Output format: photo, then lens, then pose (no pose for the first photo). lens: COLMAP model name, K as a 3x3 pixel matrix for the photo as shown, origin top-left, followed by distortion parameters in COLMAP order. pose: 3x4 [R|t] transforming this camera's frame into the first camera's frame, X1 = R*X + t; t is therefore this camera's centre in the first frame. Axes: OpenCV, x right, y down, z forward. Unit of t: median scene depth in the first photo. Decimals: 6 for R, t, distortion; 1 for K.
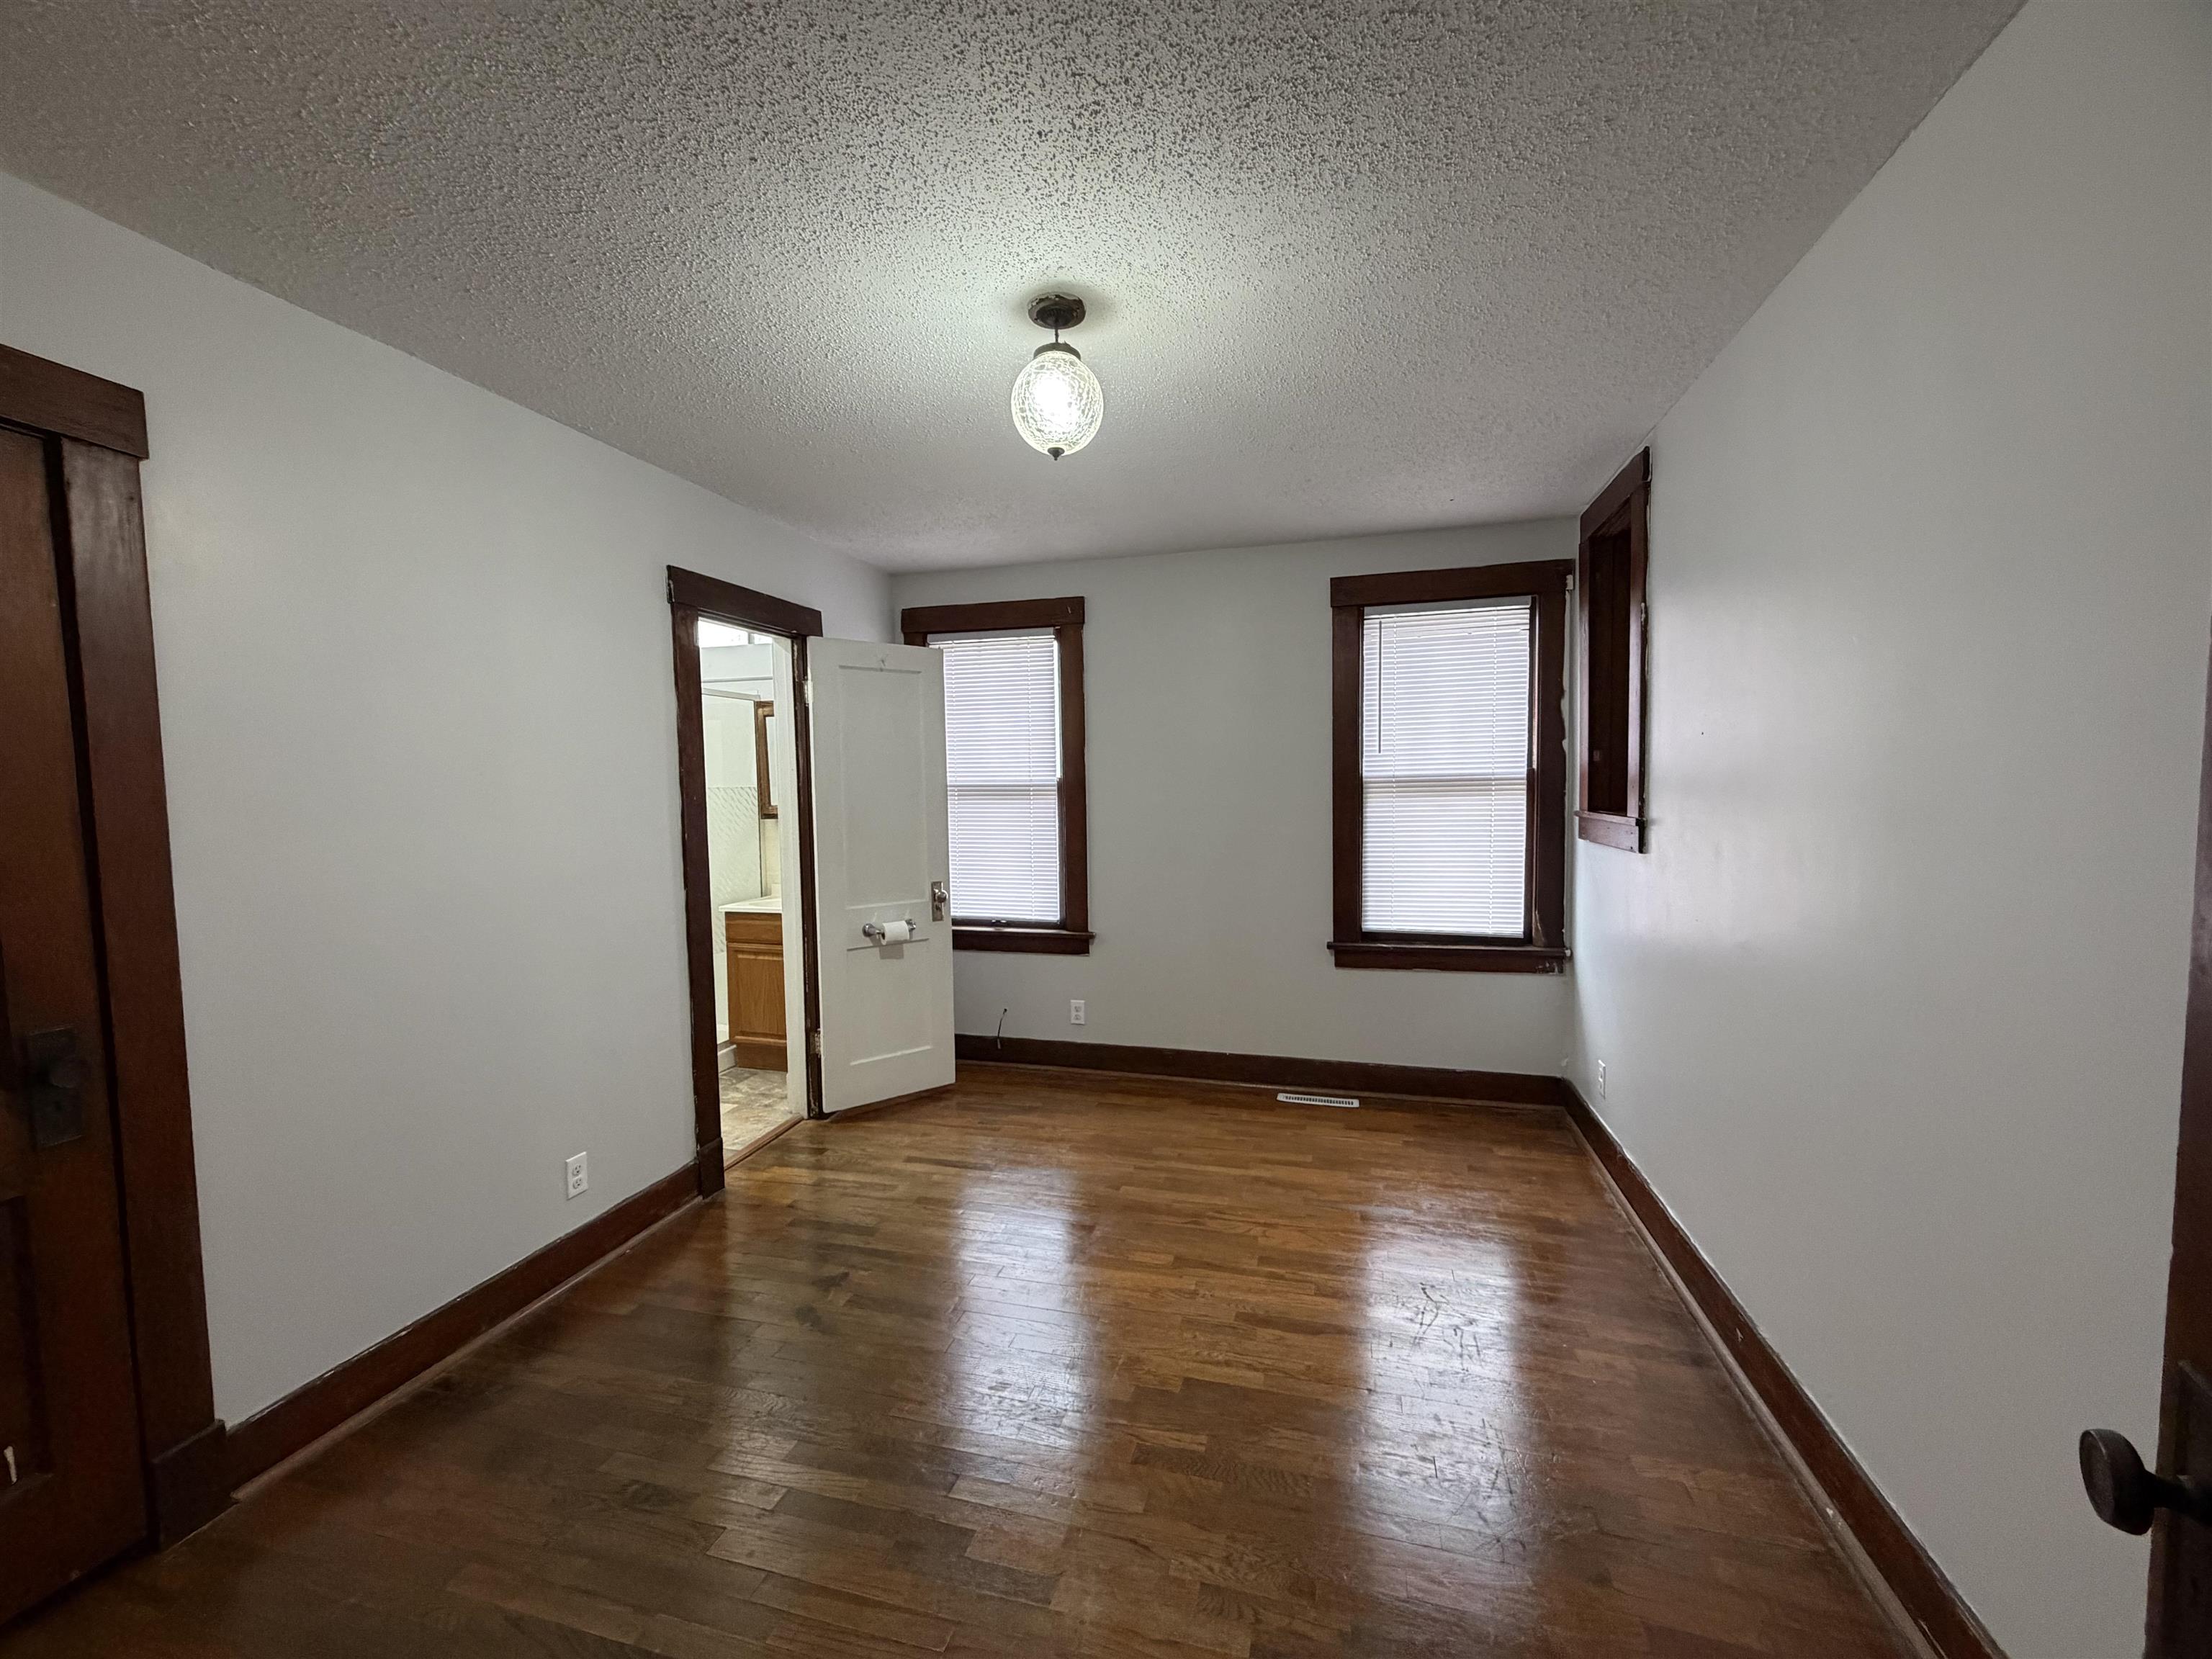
lens RADIAL K [[880.6, 0, 1098.8], [0, 880.6, 838.2], [0, 0, 1]] dist [-0.001054, 0.000106]
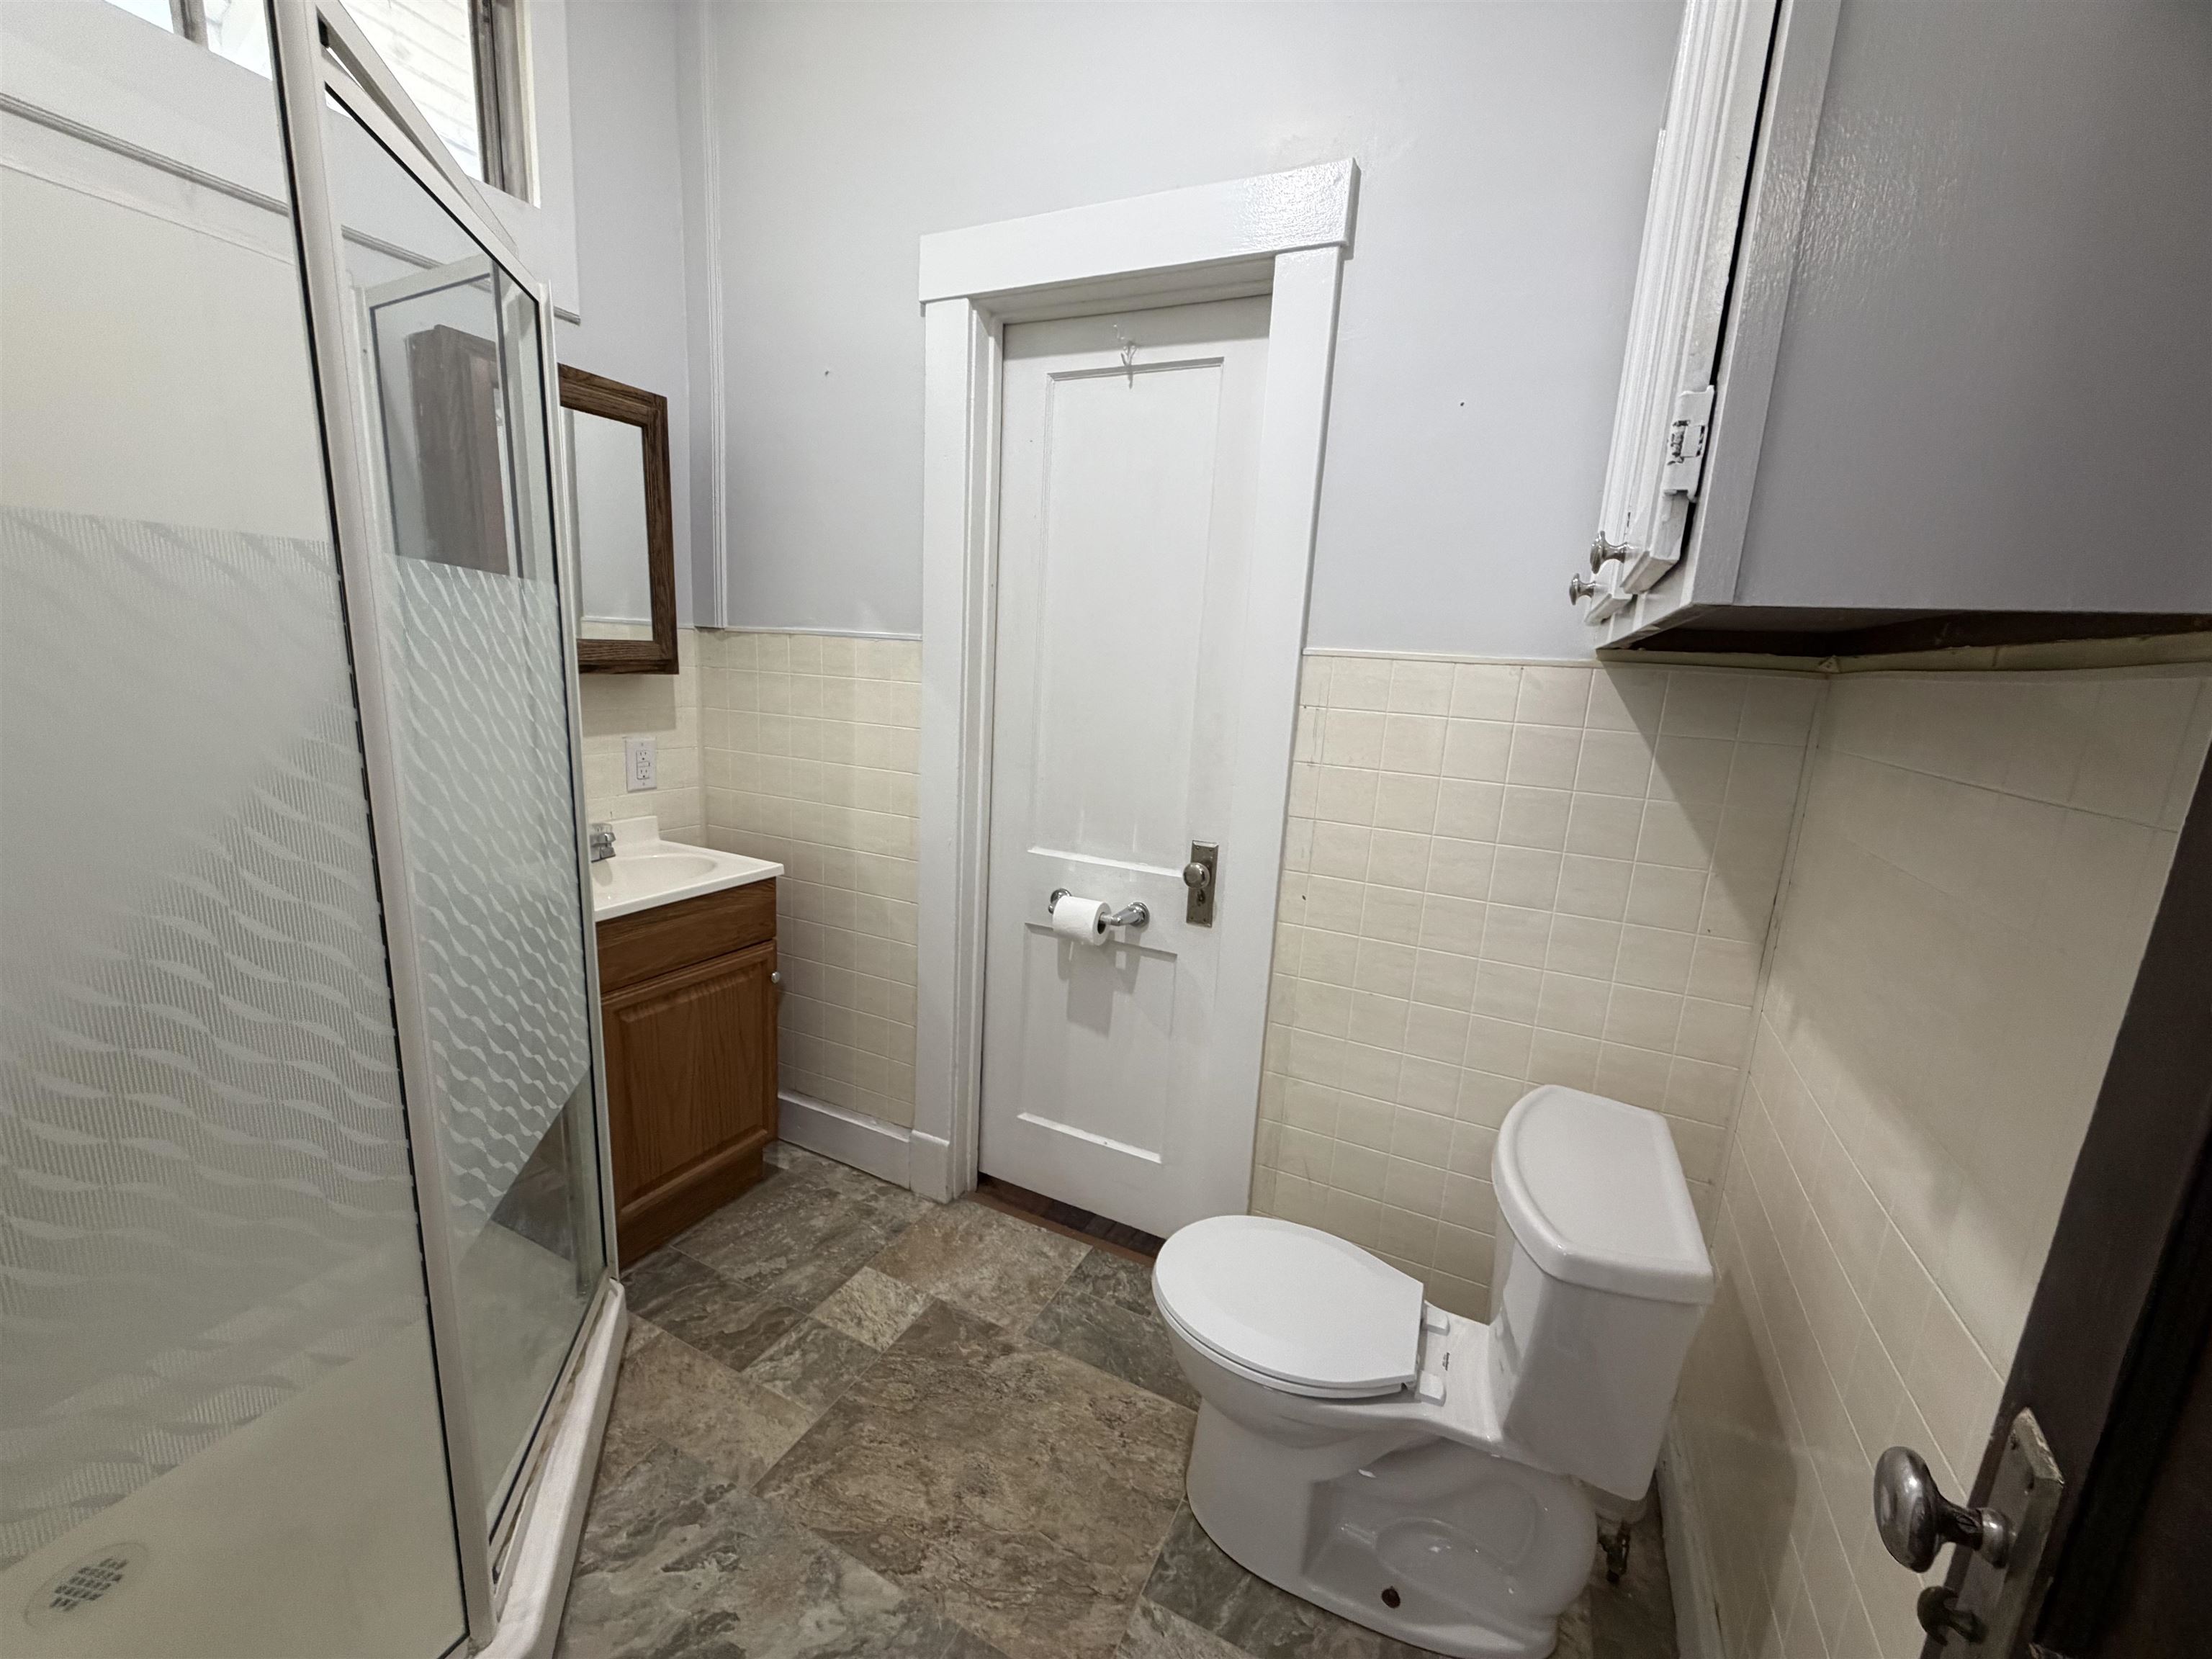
lens RADIAL K [[880.6, 0, 1098.8], [0, 880.6, 838.2], [0, 0, 1]] dist [-0.001054, 0.000106]
pose [[0.174353, -0.173787, 0.969226, -0.759989], [0.003873, 0.984416, 0.175814, -0.019481], [-0.984676, -0.026899, 0.172309, 0.728658]]
